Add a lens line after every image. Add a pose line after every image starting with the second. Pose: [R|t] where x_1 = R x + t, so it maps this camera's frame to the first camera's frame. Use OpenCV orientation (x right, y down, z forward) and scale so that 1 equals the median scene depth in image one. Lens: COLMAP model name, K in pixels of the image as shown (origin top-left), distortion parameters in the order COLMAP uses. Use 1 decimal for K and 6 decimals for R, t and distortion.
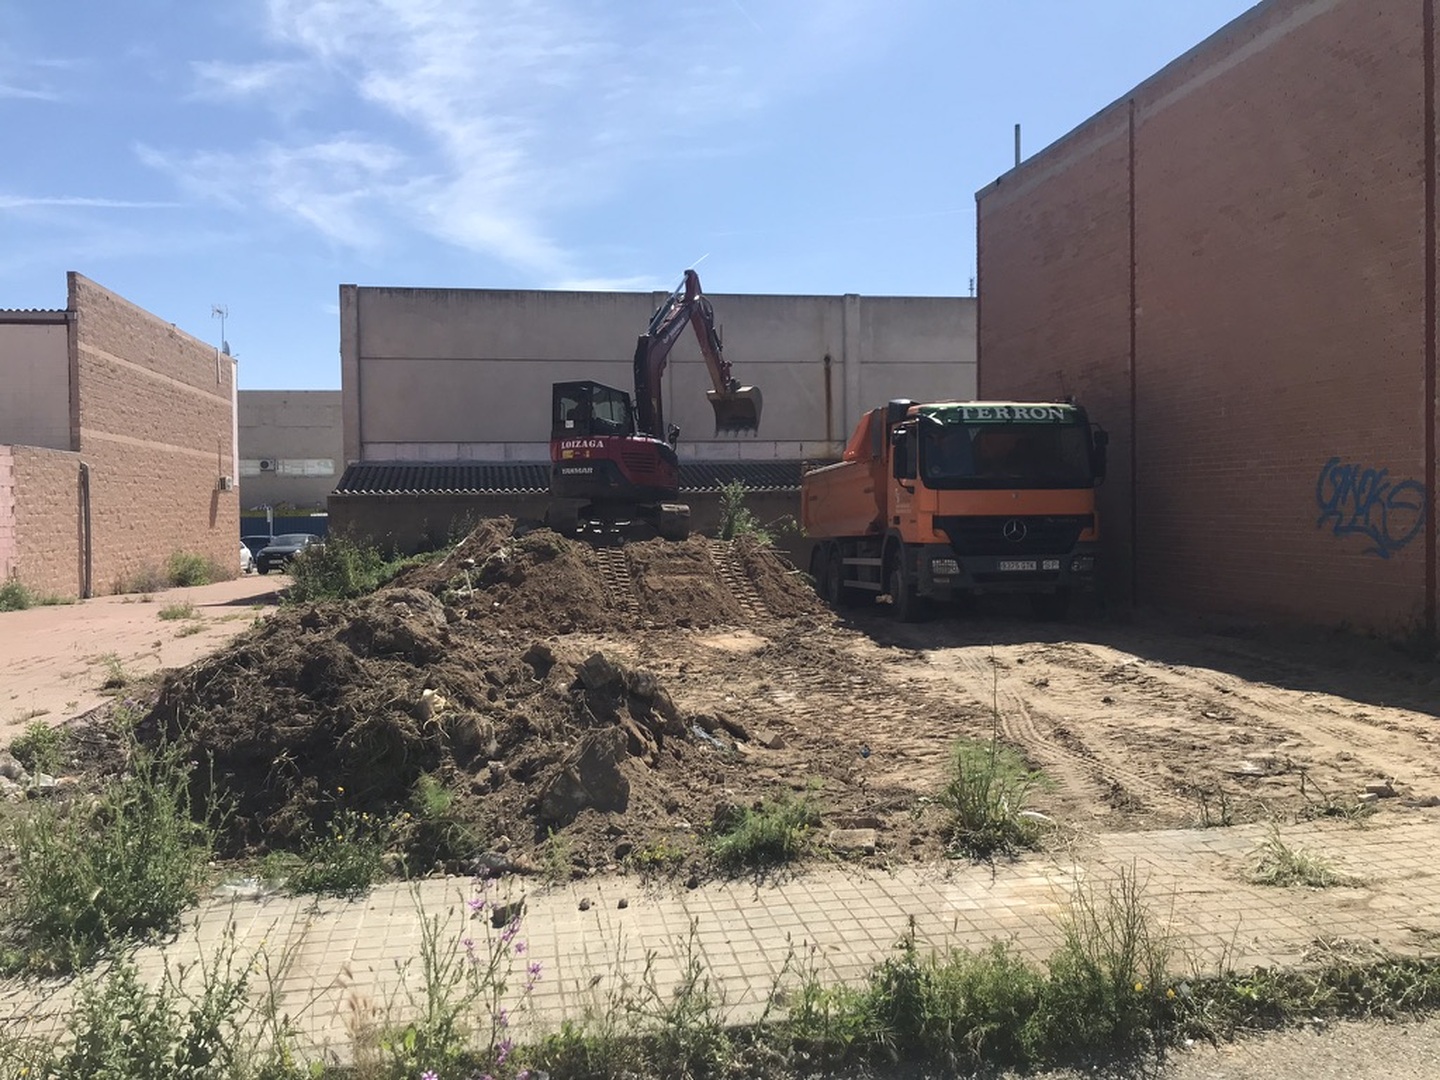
lens RADIAL K [[1177.4, 0, 720.0], [0, 1177.4, 540.0], [0, 0, 1]] dist [0.007883, 0.001221]
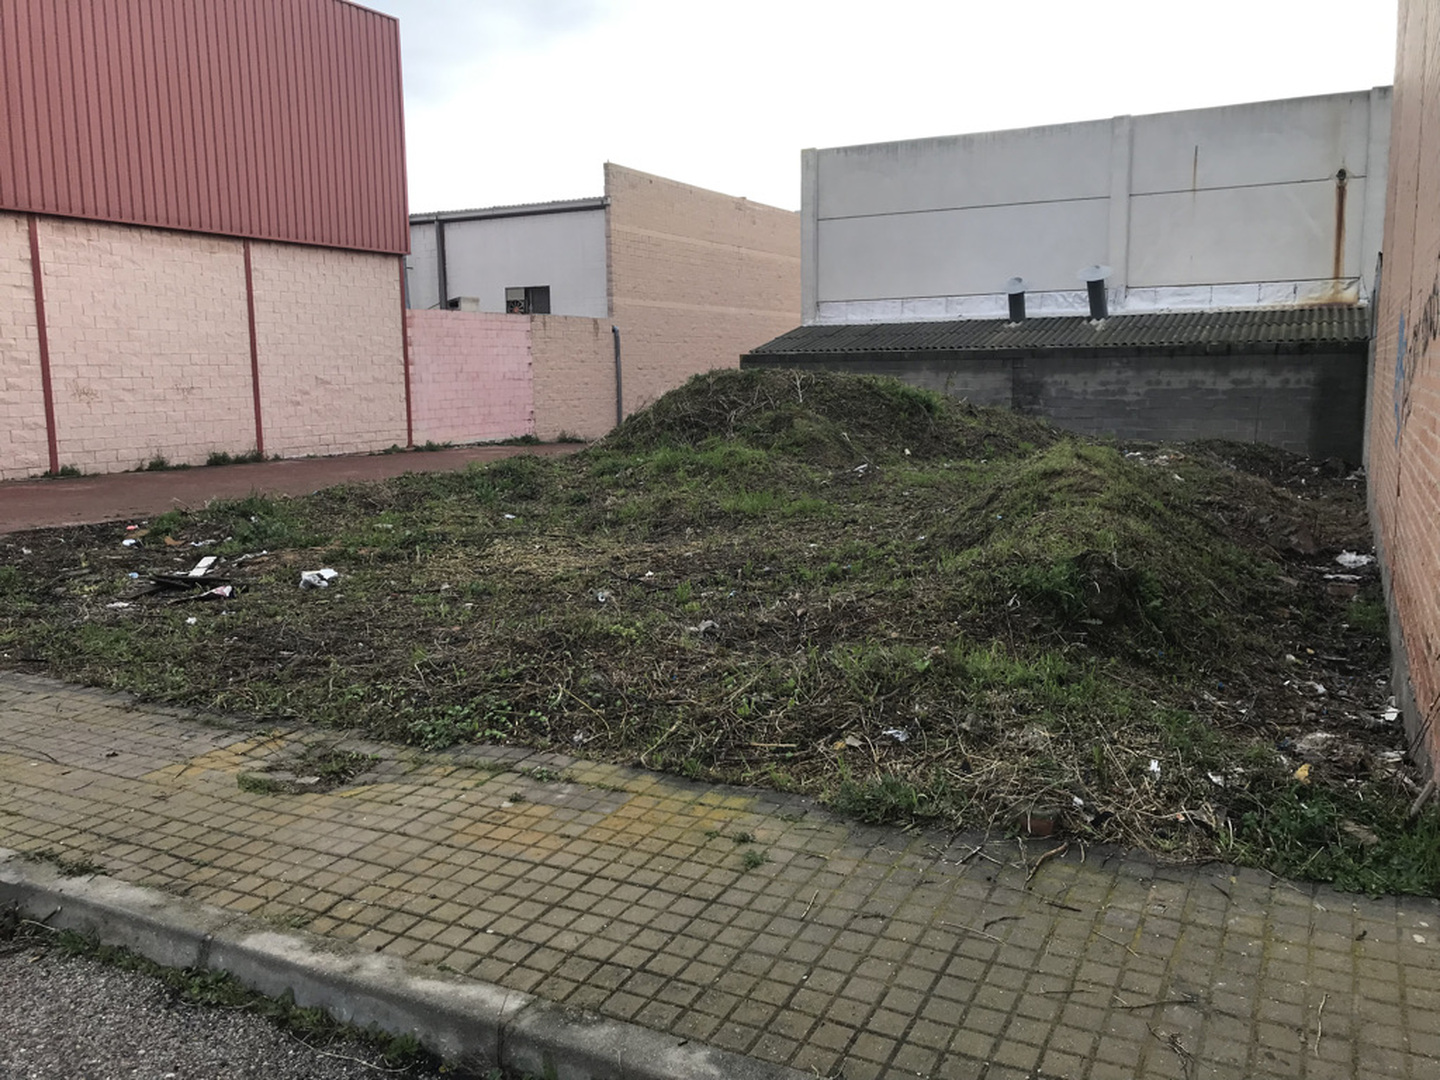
lens RADIAL K [[1175.9, 0, 720.0], [0, 1175.9, 540.0], [0, 0, 1]] dist [0.094535, -0.112039]
pose [[0.796297, 0.093409, -0.597650, 0.481451], [-0.014934, 0.990740, 0.134950, -0.020255], [0.604721, -0.098535, 0.790319, 0.133577]]
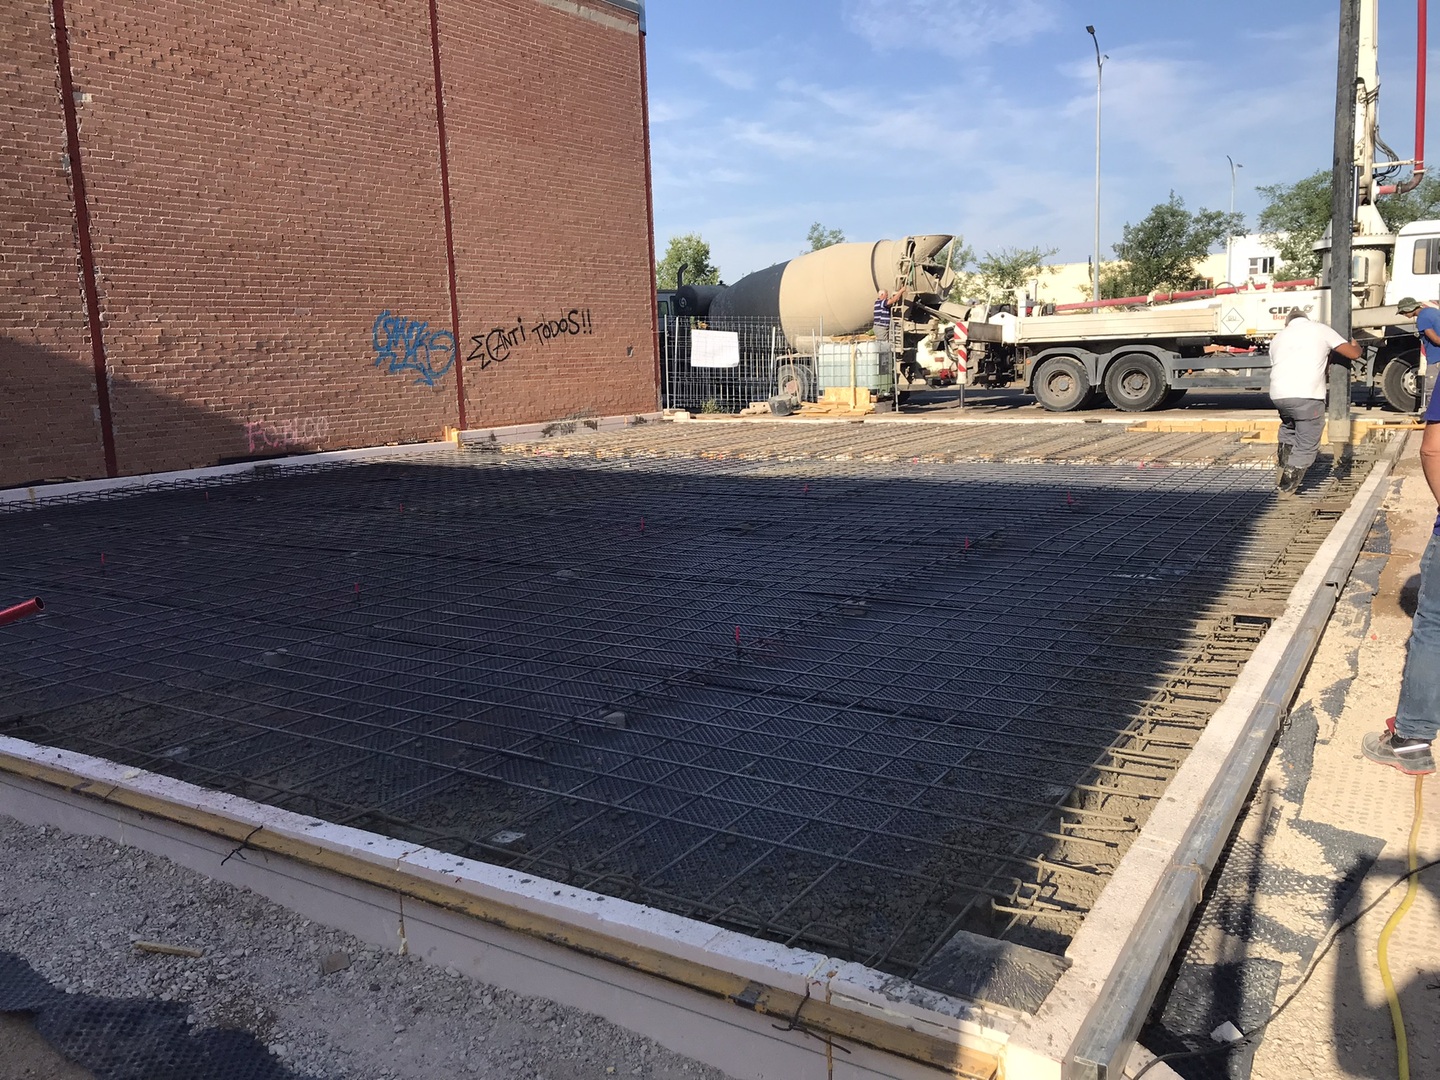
lens RADIAL K [[1168.8, 0, 720.0], [0, 1168.8, 540.0], [0, 0, 1]] dist [0.079918, -0.150631]
pose [[-0.731428, -0.071471, 0.678163, -0.480730], [0.063382, 0.983062, 0.171964, -0.016404], [-0.678967, 0.168762, -0.714509, 1.295270]]
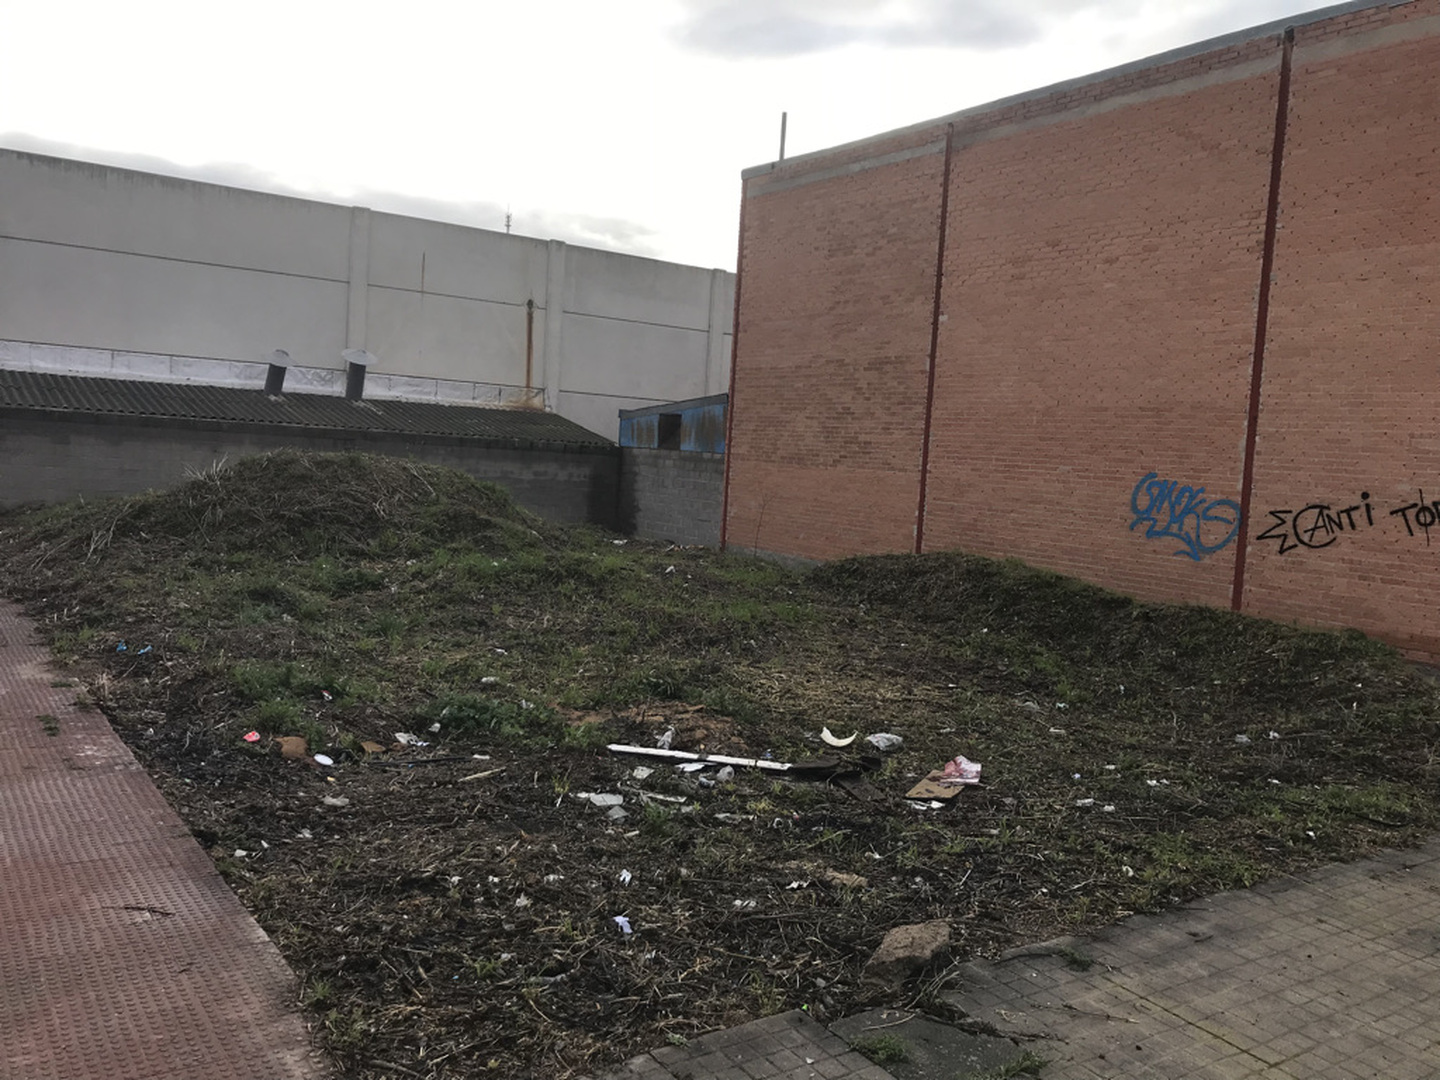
lens RADIAL K [[1164.9, 0, 720.0], [0, 1164.9, 540.0], [0, 0, 1]] dist [0.076102, -0.124981]
pose [[0.912455, 0.040383, 0.407180, -0.276409], [-0.063842, 0.996981, 0.044185, -0.020107], [-0.404167, -0.066312, 0.912278, 0.061944]]
